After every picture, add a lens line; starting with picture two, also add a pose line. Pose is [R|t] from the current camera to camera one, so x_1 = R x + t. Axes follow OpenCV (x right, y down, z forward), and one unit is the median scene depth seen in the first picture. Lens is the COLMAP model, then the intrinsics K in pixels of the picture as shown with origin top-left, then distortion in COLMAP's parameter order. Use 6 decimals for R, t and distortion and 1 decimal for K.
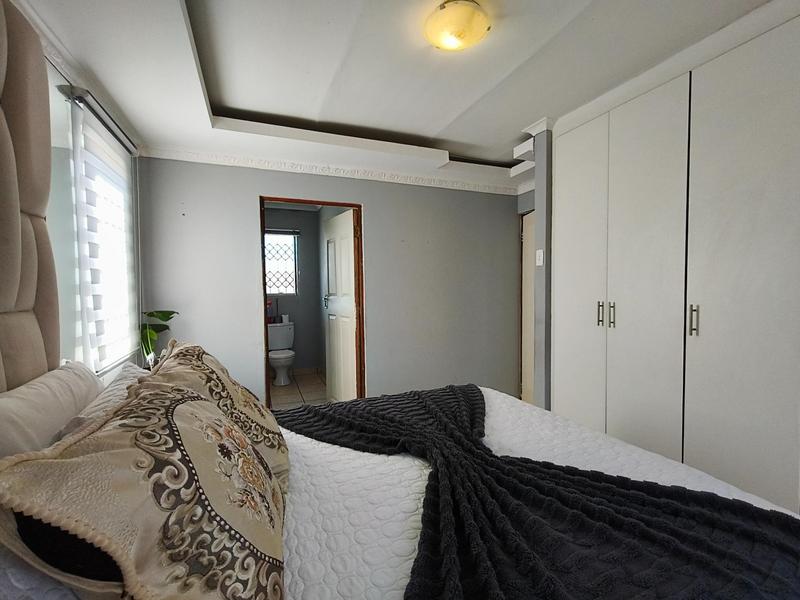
lens RADIAL K [[373.5, 0, 411.4], [0, 373.5, 305.0], [0, 0, 1]] dist [0.003339, 0.000299]
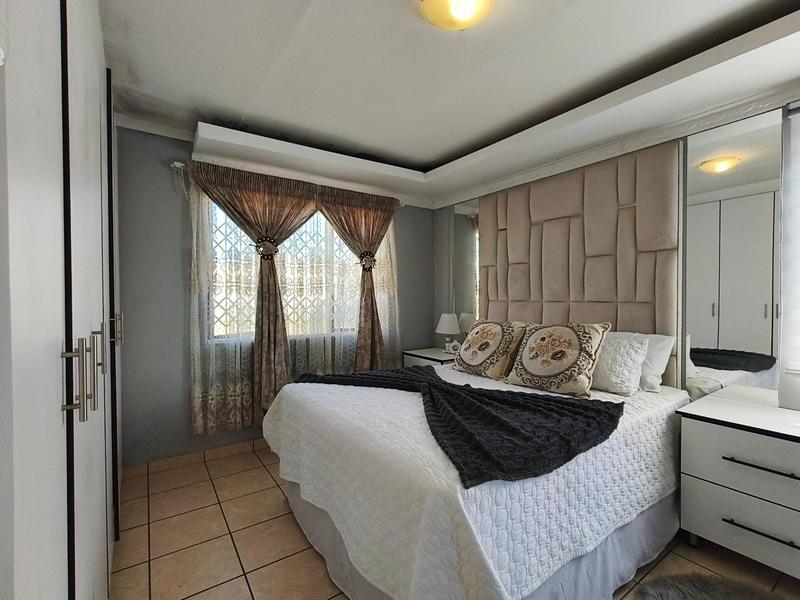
lens RADIAL K [[373.5, 0, 405.0], [0, 373.5, 305.0], [0, 0, 1]] dist [0.003339, 0.000299]
pose [[-0.977748, 0.012702, -0.209396, 0.157276], [-0.000885, 0.997907, 0.064665, -0.024912], [0.209779, 0.063411, -0.975690, 0.681886]]
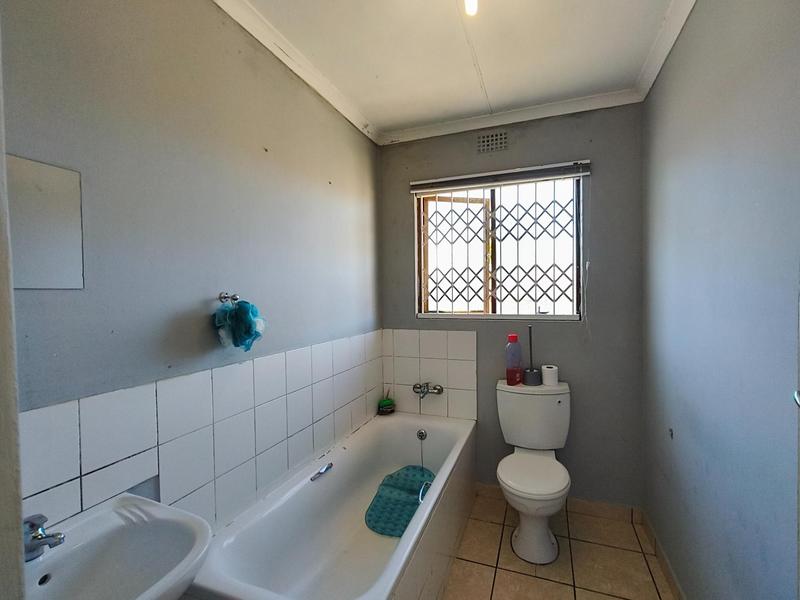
lens RADIAL K [[373.5, 0, 404.9], [0, 373.5, 306.4], [0, 0, 1]] dist [0.003339, 0.000299]
pose [[0.735199, 0.014453, -0.677697, -0.197800], [-0.024059, 0.999699, -0.004780, -0.040465], [0.677424, 0.019819, 0.735326, 0.659903]]
